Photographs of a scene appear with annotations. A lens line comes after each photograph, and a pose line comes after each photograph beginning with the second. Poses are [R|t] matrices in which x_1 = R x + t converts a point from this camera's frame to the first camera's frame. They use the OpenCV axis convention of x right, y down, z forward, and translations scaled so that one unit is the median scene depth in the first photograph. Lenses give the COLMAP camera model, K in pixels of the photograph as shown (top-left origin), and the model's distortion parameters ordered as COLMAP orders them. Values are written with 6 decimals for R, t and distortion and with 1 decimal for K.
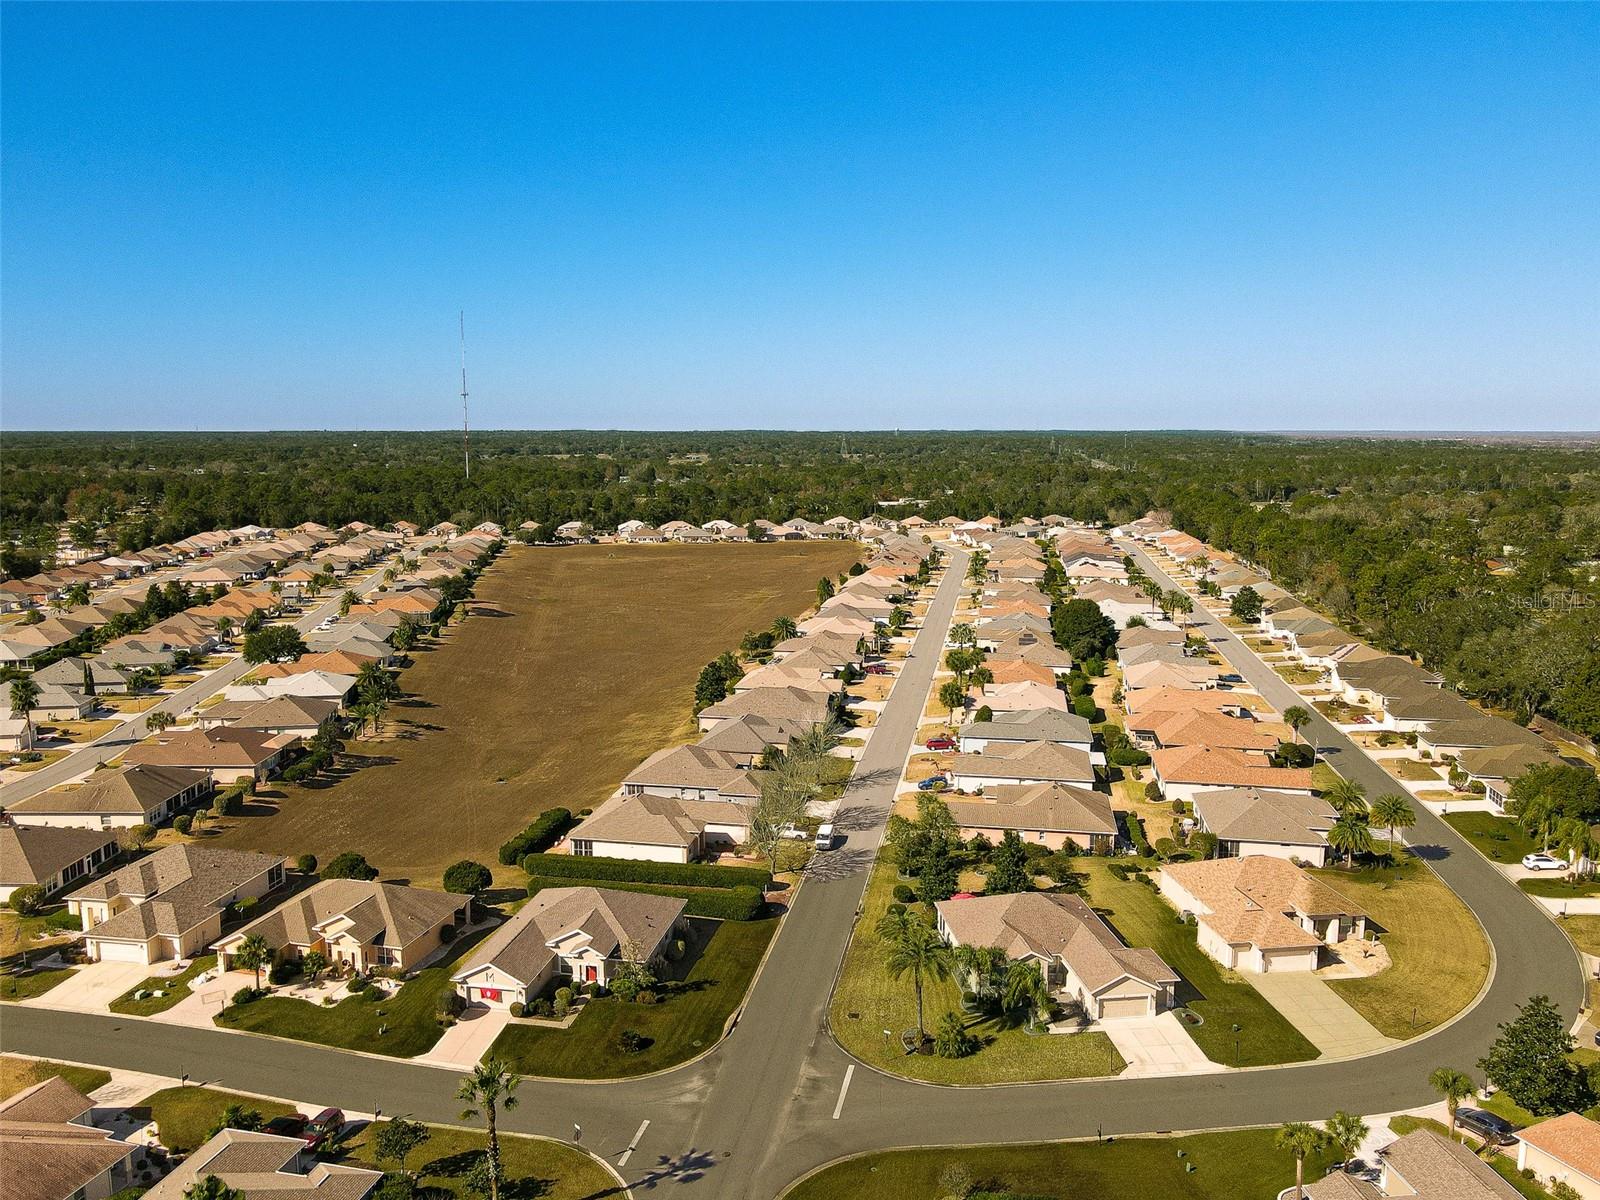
lens RADIAL K [[1182.1, 0, 793.0], [0, 1182.1, 602.6], [0, 0, 1]] dist [-0.009163, 0.041927]
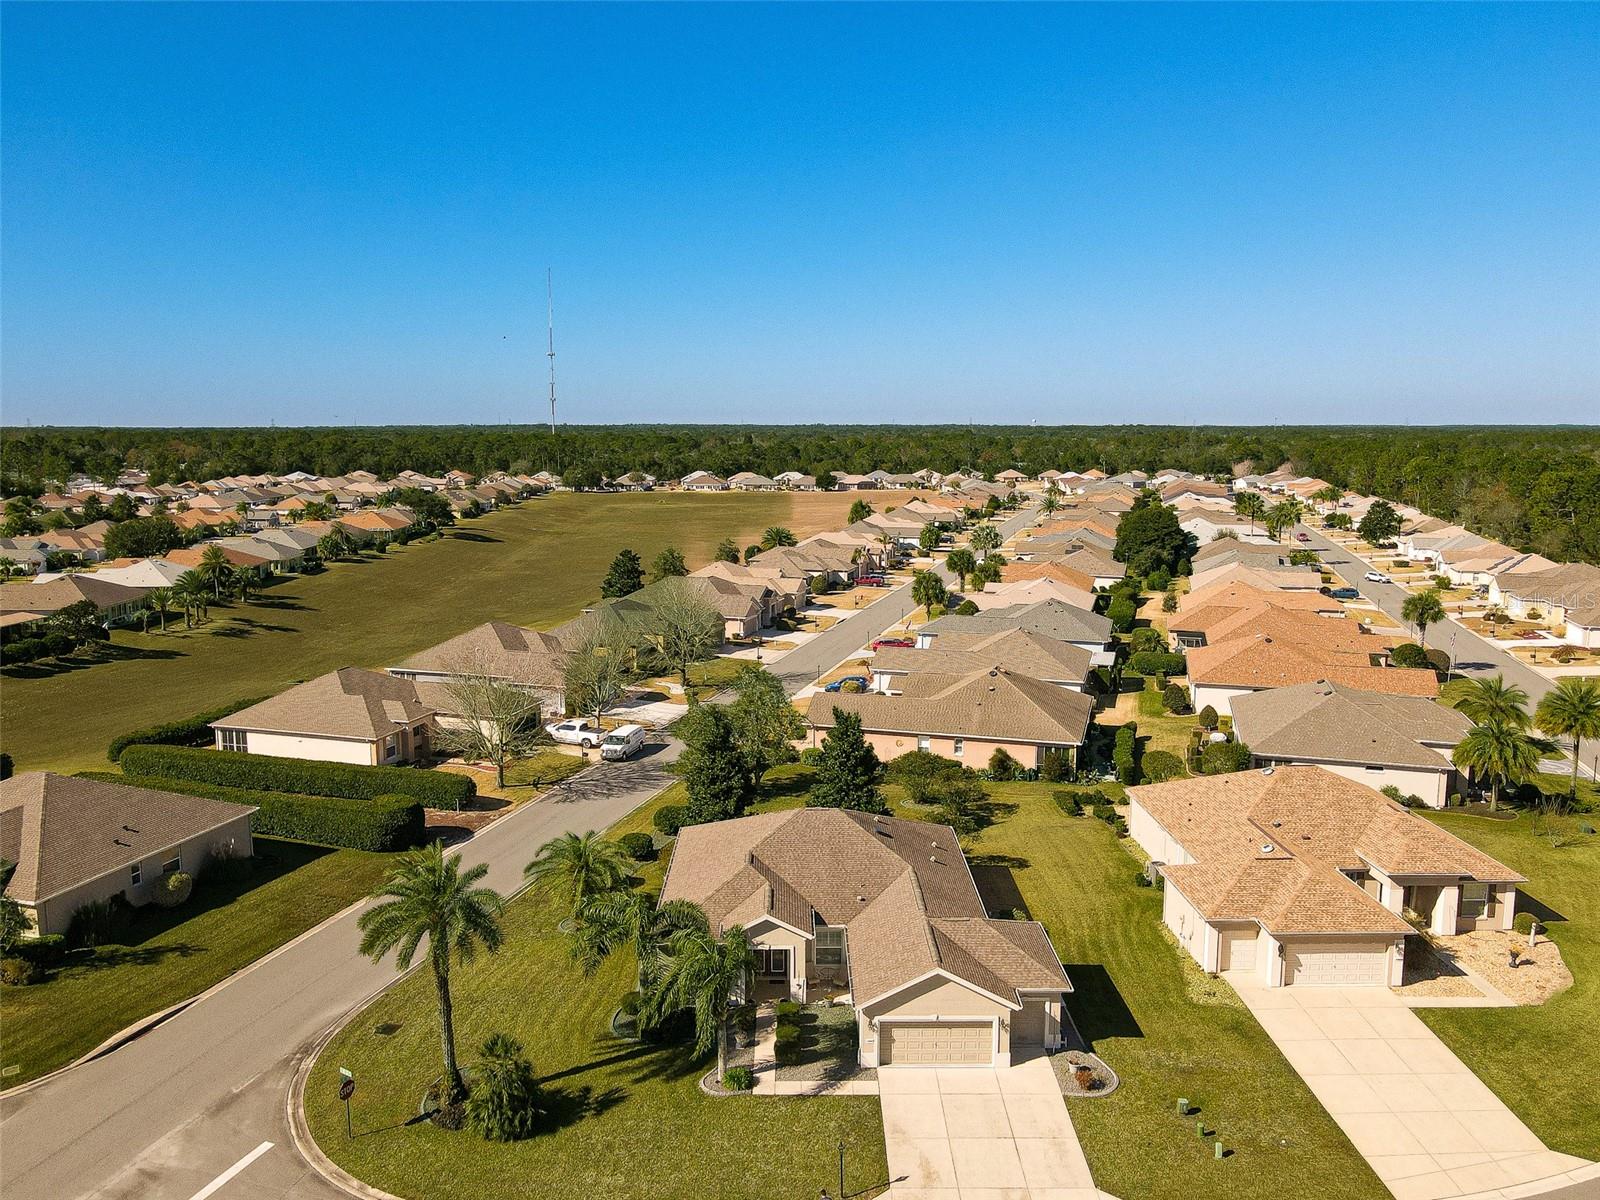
lens RADIAL K [[1182.1, 0, 793.0], [0, 1182.1, 602.6], [0, 0, 1]] dist [-0.009163, 0.041927]
pose [[0.993168, 0.015114, -0.115712, 0.196726], [-0.014884, 0.999885, 0.002853, 0.123817], [0.115742, -0.001111, 0.993279, 0.389334]]
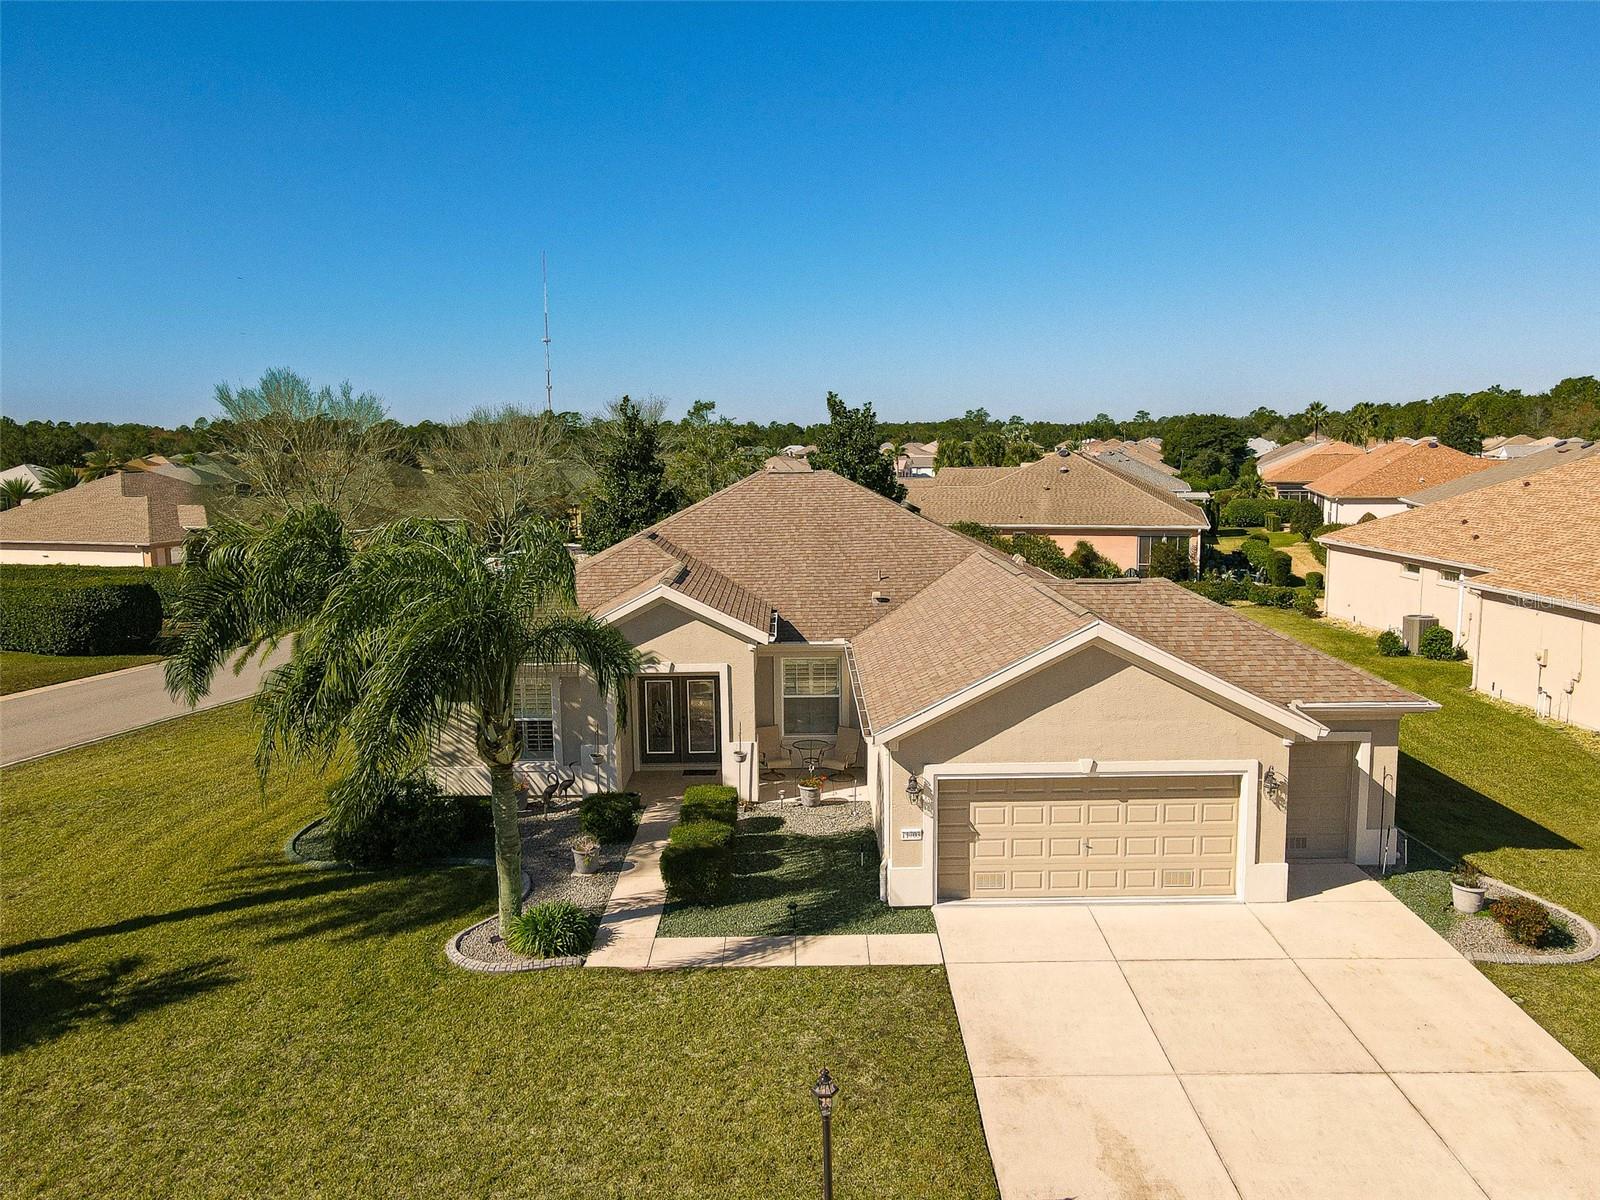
lens RADIAL K [[1182.1, 0, 793.0], [0, 1182.1, 602.6], [0, 0, 1]] dist [-0.009163, 0.041927]
pose [[0.992432, 0.001595, -0.122788, 0.184731], [-0.002407, 0.999976, -0.006468, 0.221571], [0.122774, 0.006715, 0.992412, 0.591242]]
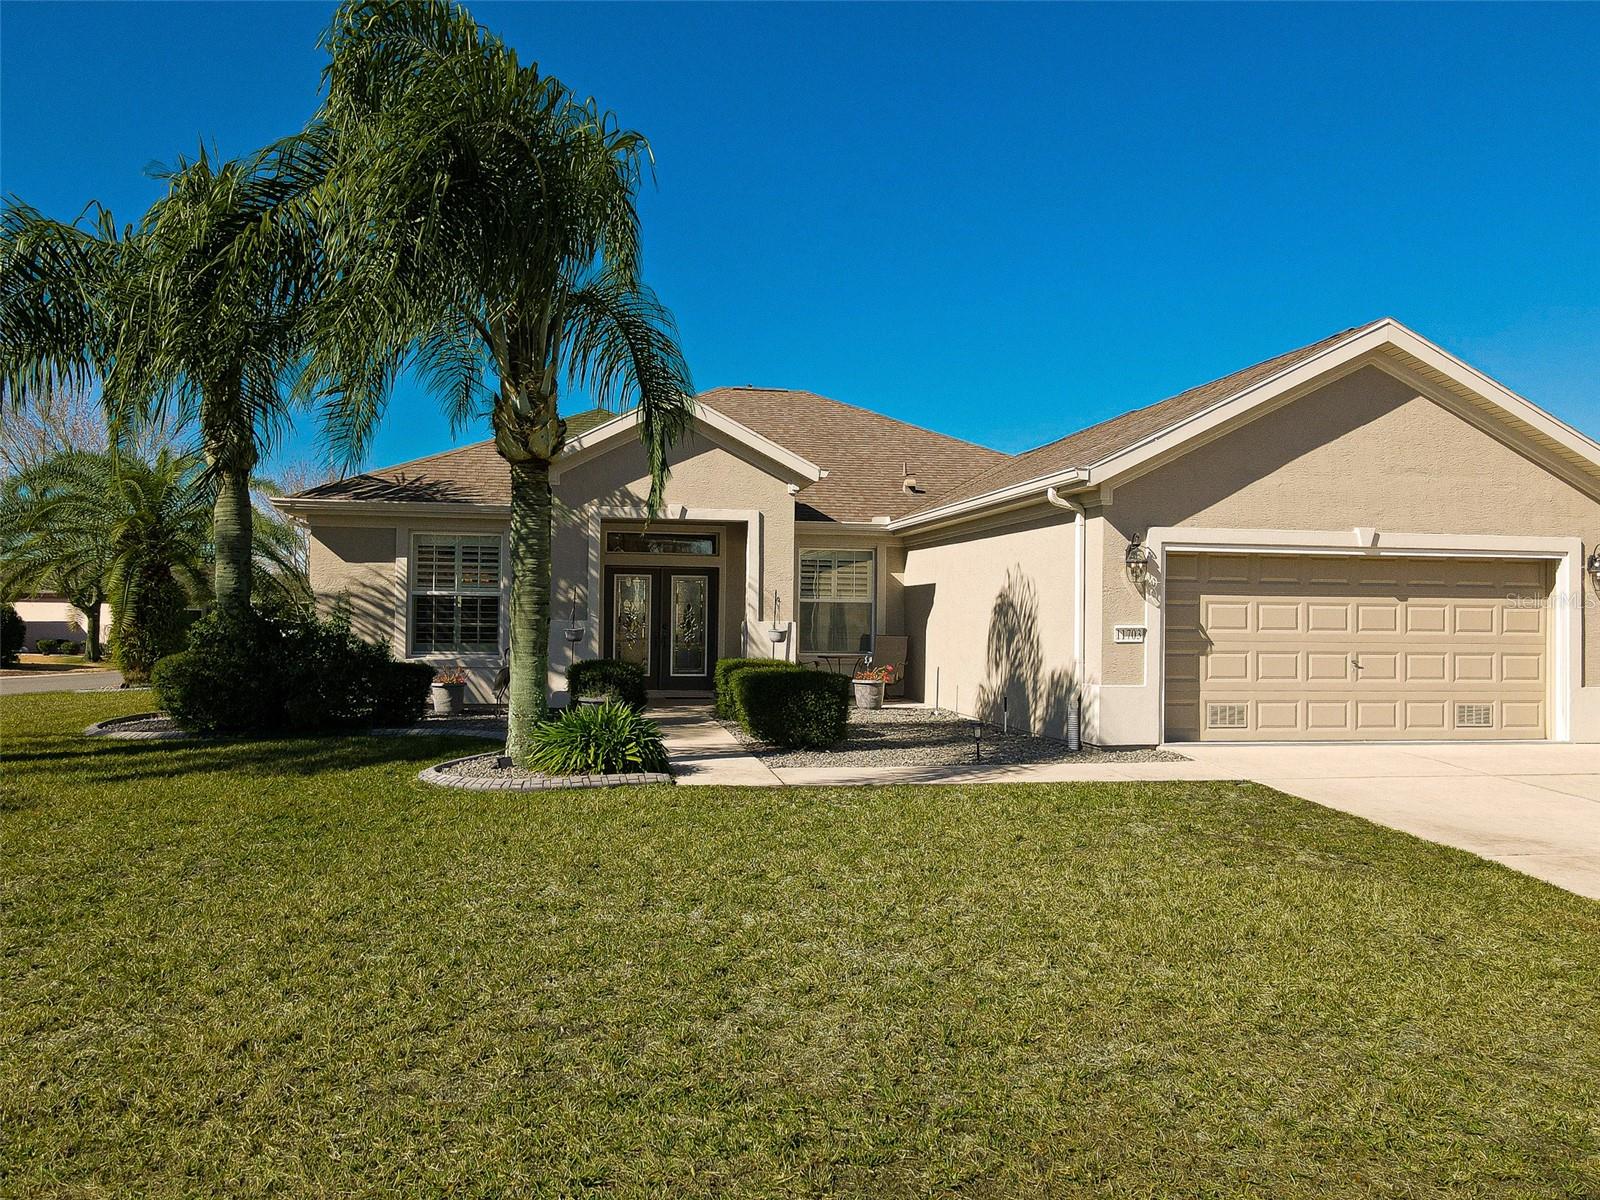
lens RADIAL K [[1196.7, 0, 796.1], [0, 1196.7, 601.9], [0, 0, 1]] dist [-0.002813, 0.031317]
pose [[0.998704, 0.010570, 0.049789, 0.155019], [-0.002717, 0.987877, -0.155216, 0.255075], [-0.050826, 0.154880, 0.986625, 0.632479]]
